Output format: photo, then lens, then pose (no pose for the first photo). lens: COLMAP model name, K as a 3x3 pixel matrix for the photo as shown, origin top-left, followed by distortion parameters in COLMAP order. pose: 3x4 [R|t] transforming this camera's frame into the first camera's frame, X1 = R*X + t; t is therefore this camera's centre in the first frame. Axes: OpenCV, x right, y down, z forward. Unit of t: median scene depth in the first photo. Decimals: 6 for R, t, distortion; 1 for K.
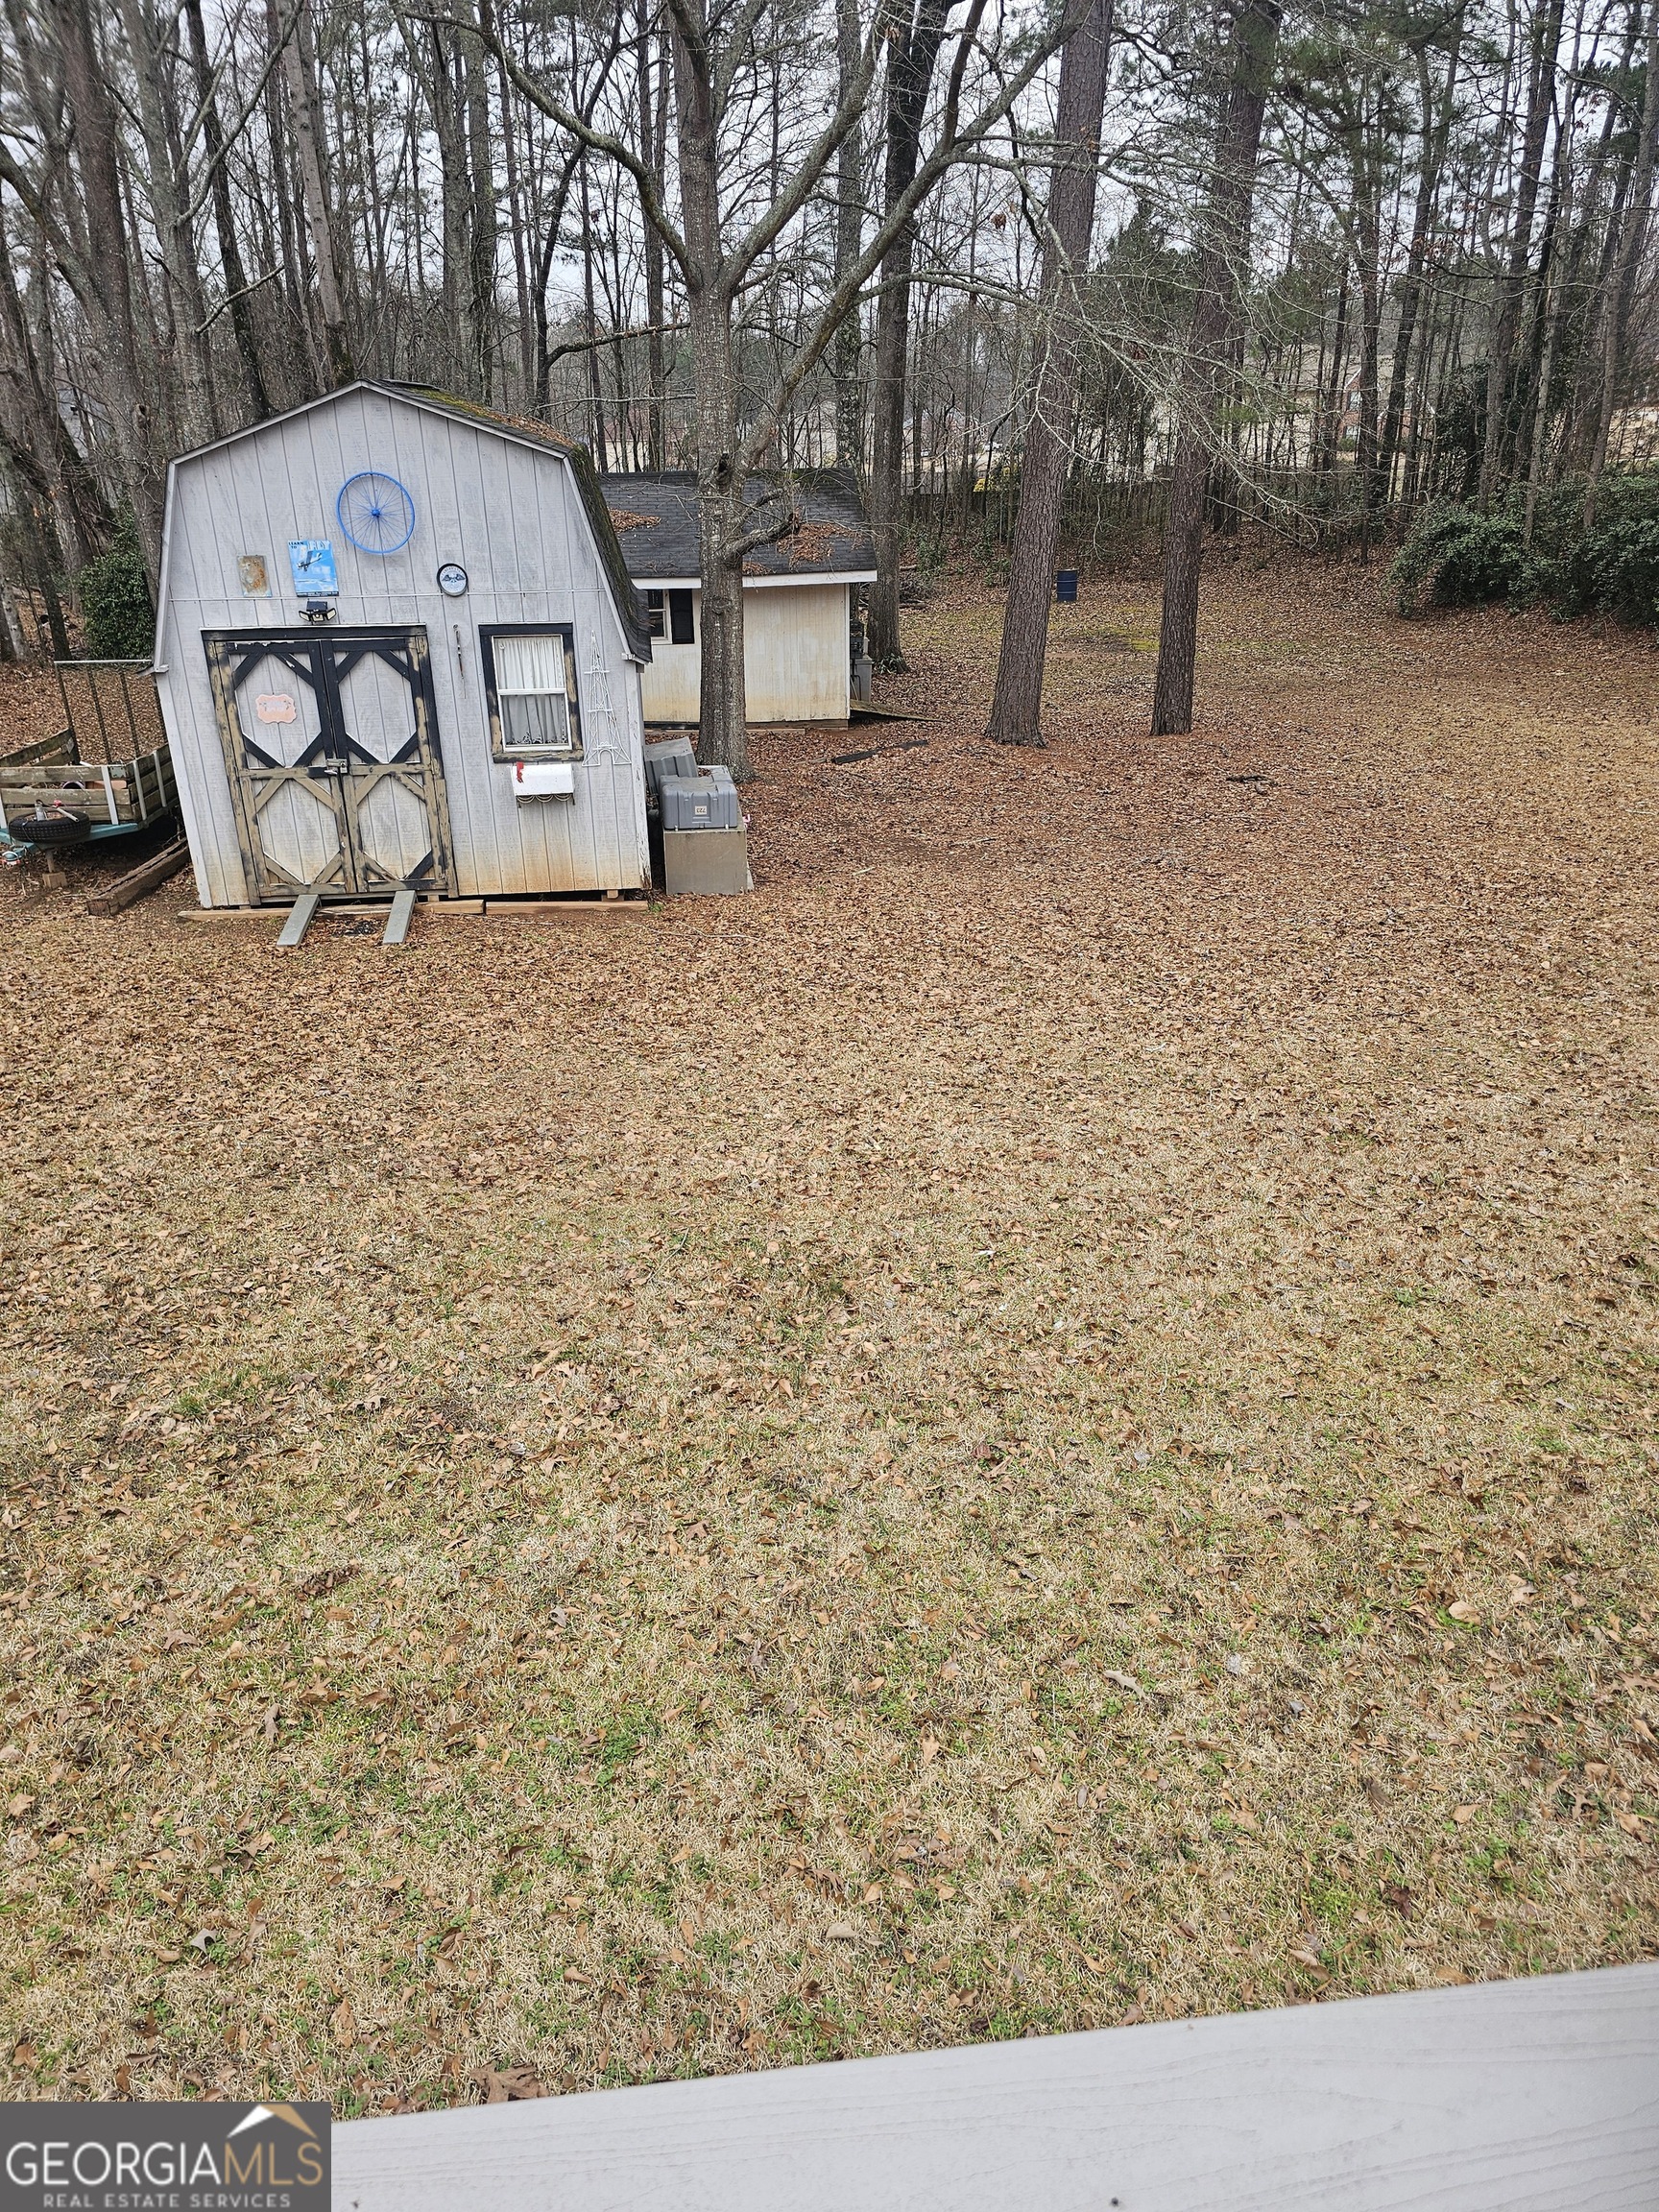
lens RADIAL K [[1492.7, 0, 824.0], [0, 1492.7, 1106.5], [0, 0, 1]] dist [0.061473, -0.051253]
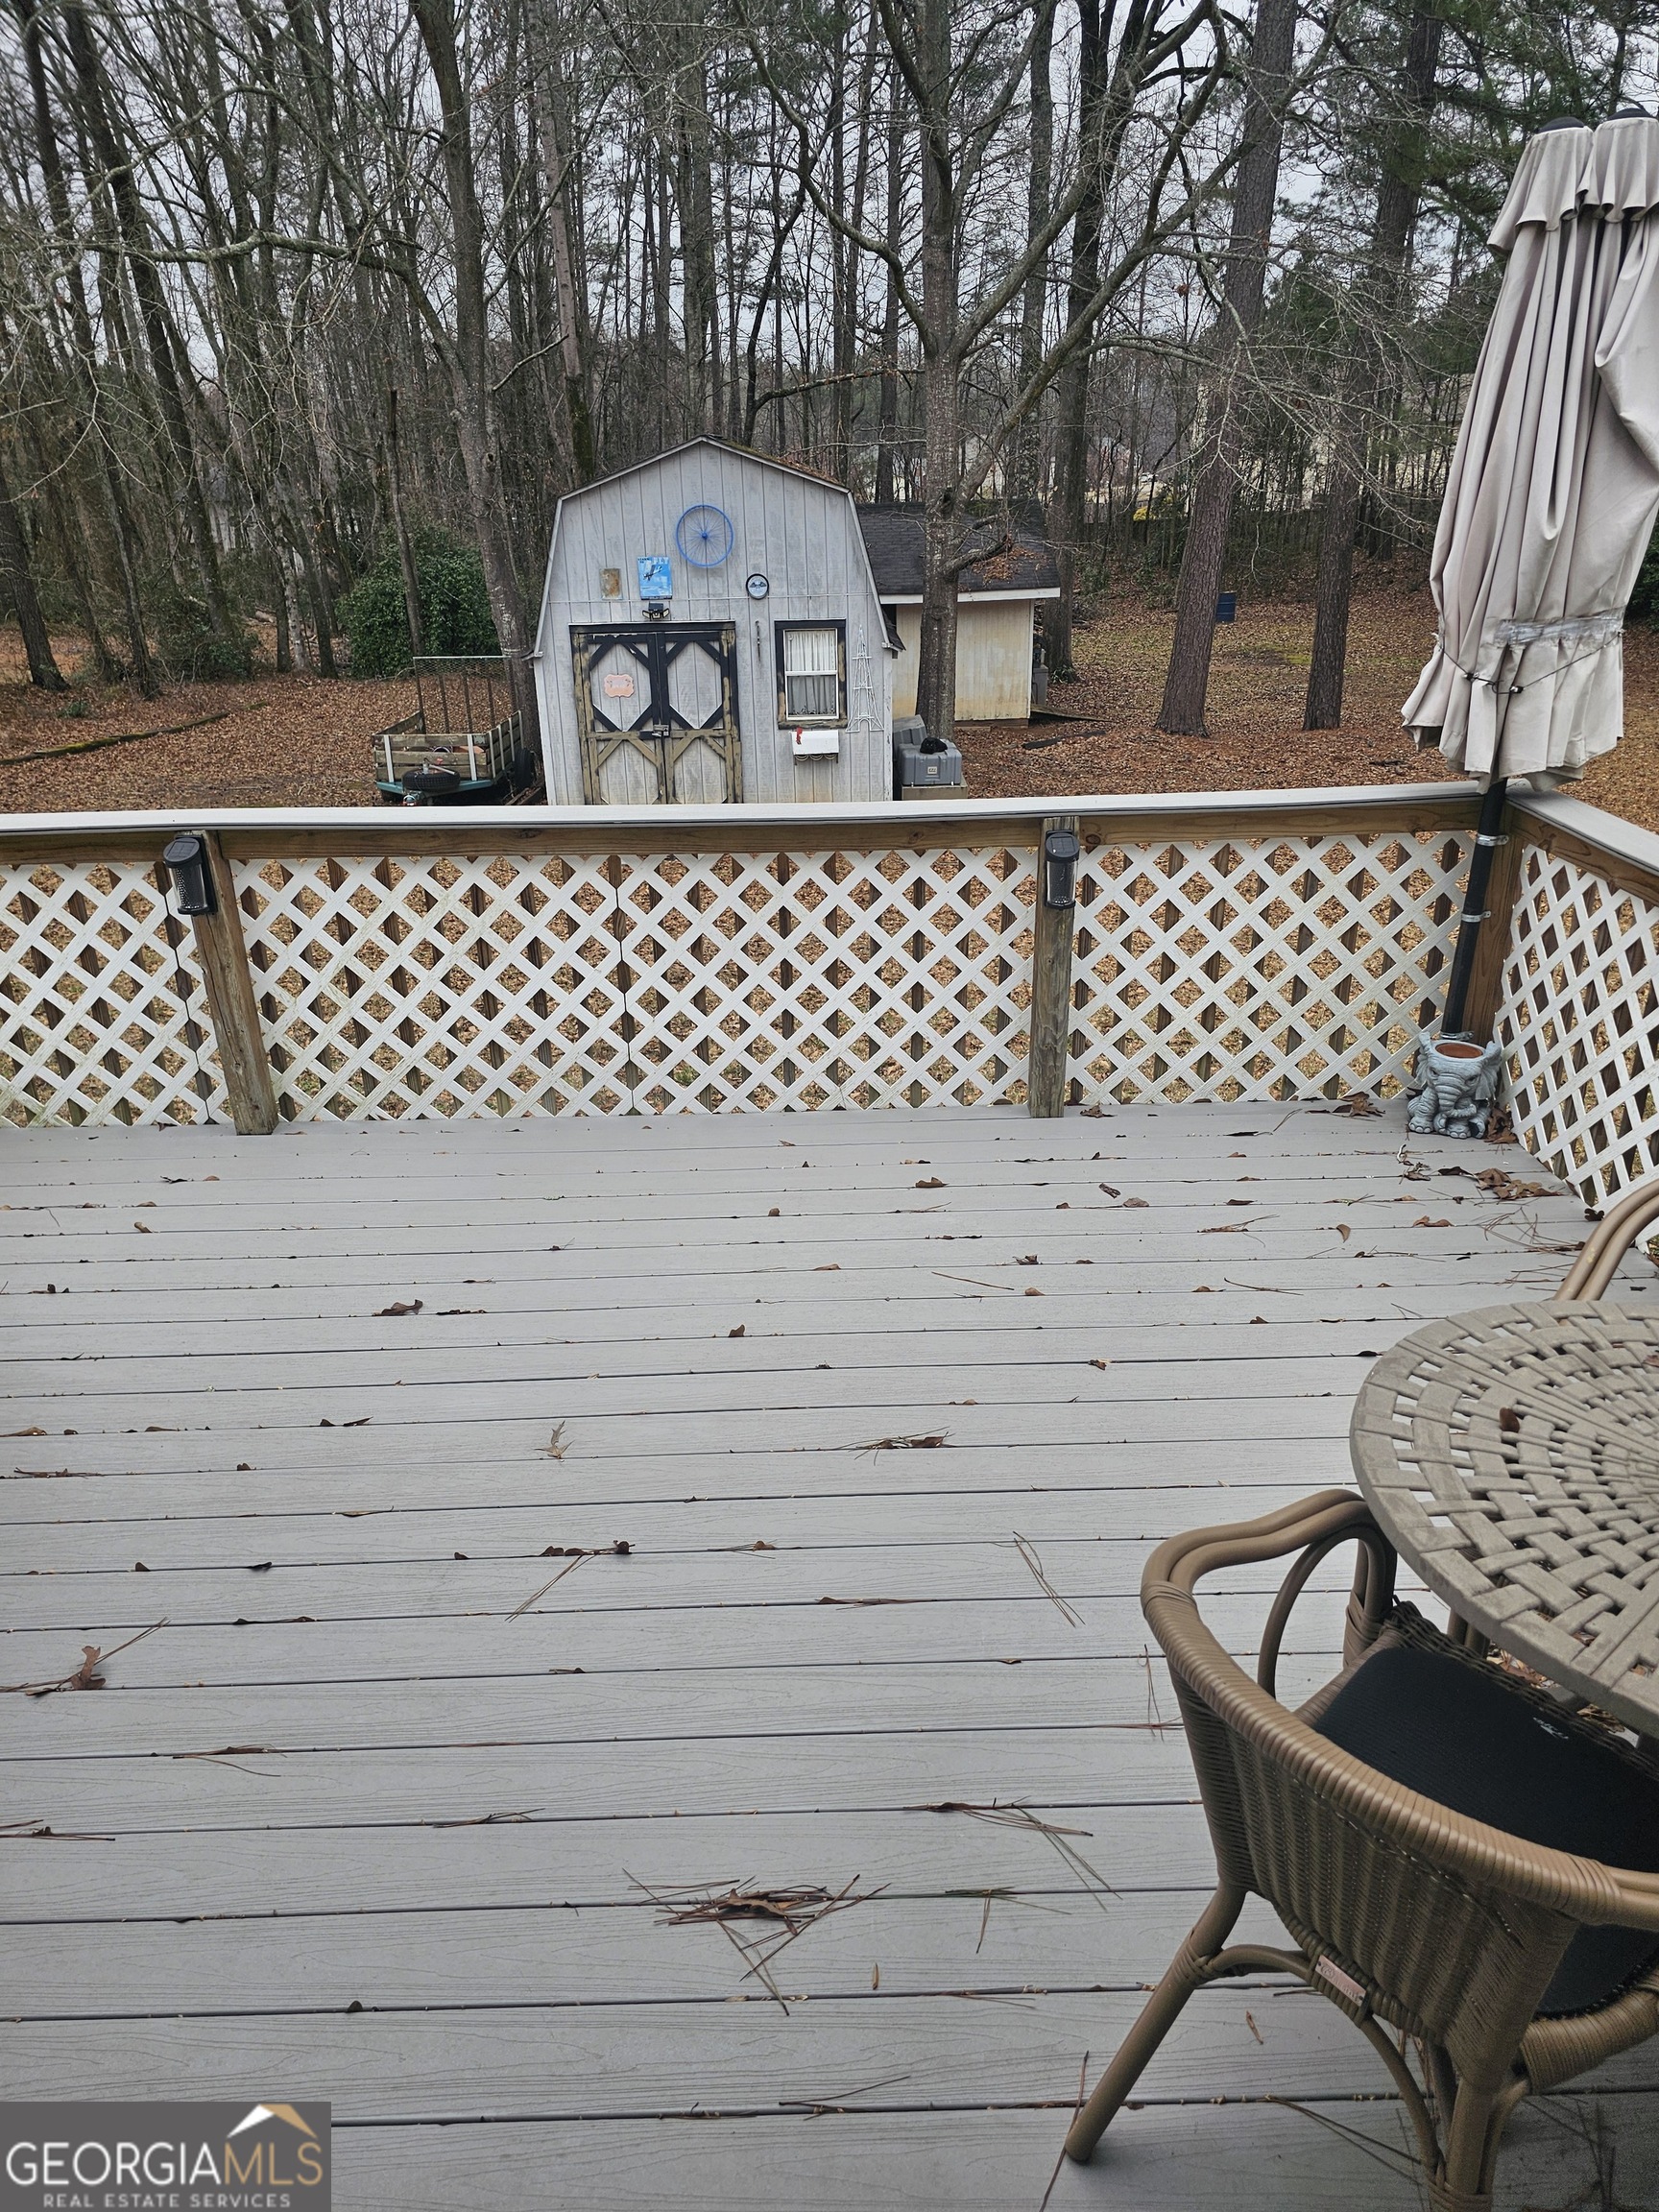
lens RADIAL K [[1492.7, 0, 837.4], [0, 1492.7, 1110.8], [0, 0, 1]] dist [0.061473, -0.051253]
pose [[0.996403, 0.027175, -0.080268, -0.054935], [-0.028440, 0.999488, -0.014658, 0.109722], [0.079829, 0.016888, 0.996666, -0.256961]]
